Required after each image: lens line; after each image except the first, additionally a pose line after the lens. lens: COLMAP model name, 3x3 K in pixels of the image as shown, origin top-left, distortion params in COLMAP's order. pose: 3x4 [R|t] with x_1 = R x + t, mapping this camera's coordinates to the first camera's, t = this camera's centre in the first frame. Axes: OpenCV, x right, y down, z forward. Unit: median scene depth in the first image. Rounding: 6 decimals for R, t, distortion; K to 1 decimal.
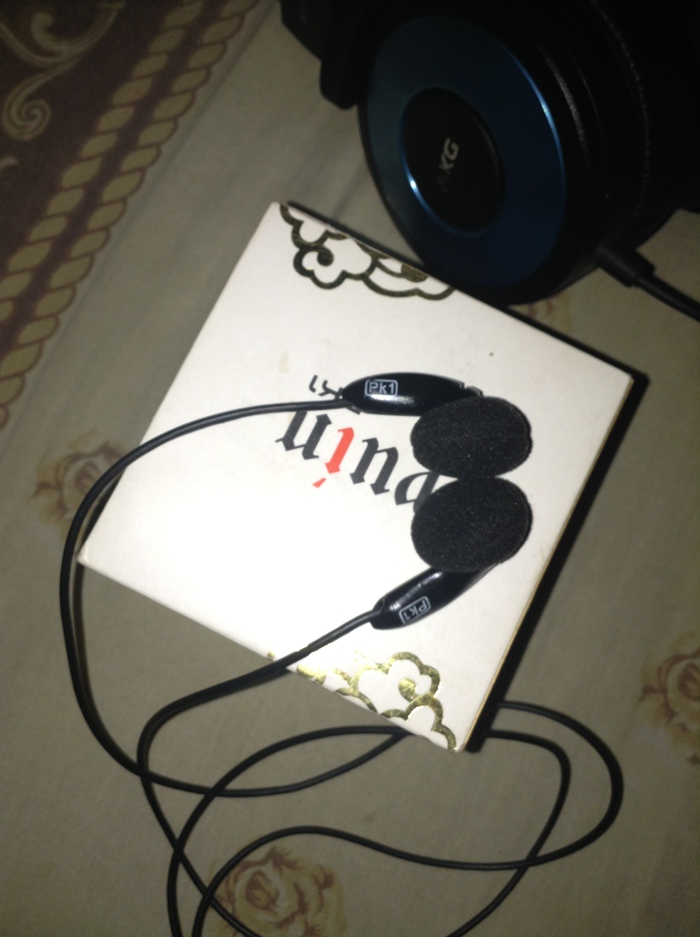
lens RADIAL K [[873.3, 0, 347.7], [0, 873.3, 471.9], [0, 0, 1]] dist [0.120436, -0.200132]
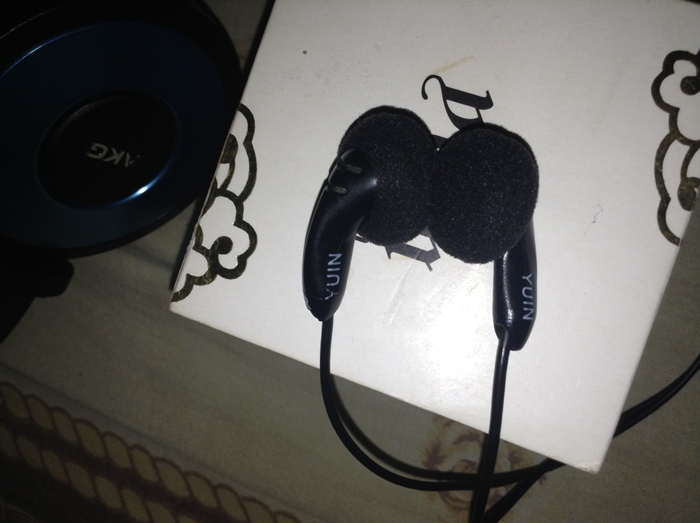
lens RADIAL K [[652.4, 0, 354.3], [0, 652.4, 261.6], [0, 0, 1]] dist [0.120436, -0.200132]
pose [[-0.125199, -0.991305, 0.040496, -0.073431], [0.992029, -0.125668, -0.009248, -0.085949], [0.014257, 0.039015, 0.999137, 0.263027]]
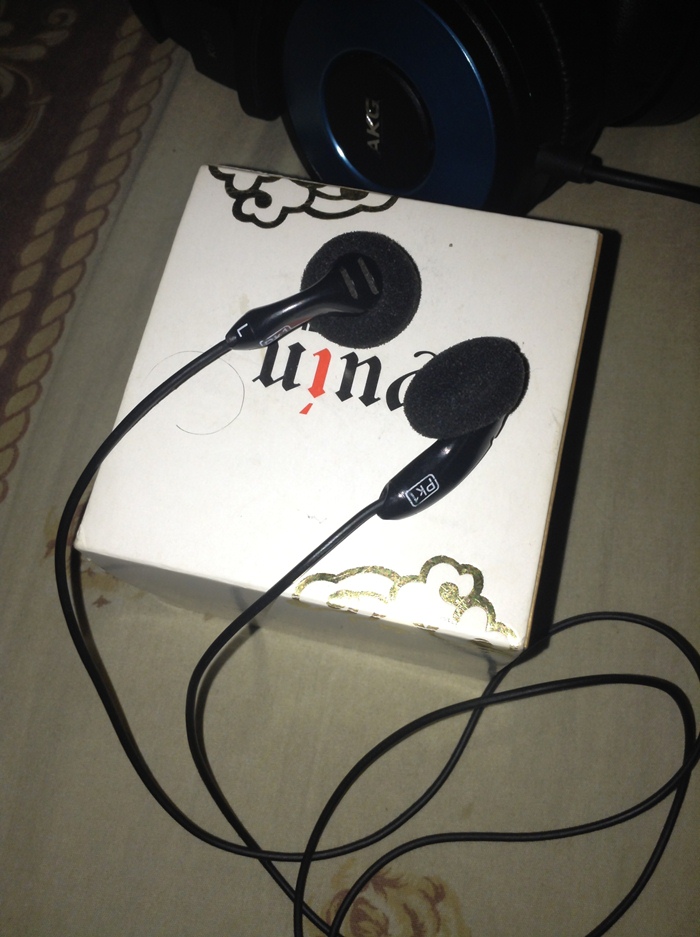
lens RADIAL K [[873.3, 0, 347.7], [0, 873.3, 471.9], [0, 0, 1]] dist [0.120436, -0.200132]
pose [[0.969613, -0.242988, -0.028407, 0.017286], [0.234839, 0.957004, -0.170277, 0.201665], [0.068561, 0.158432, 0.984987, 0.064002]]
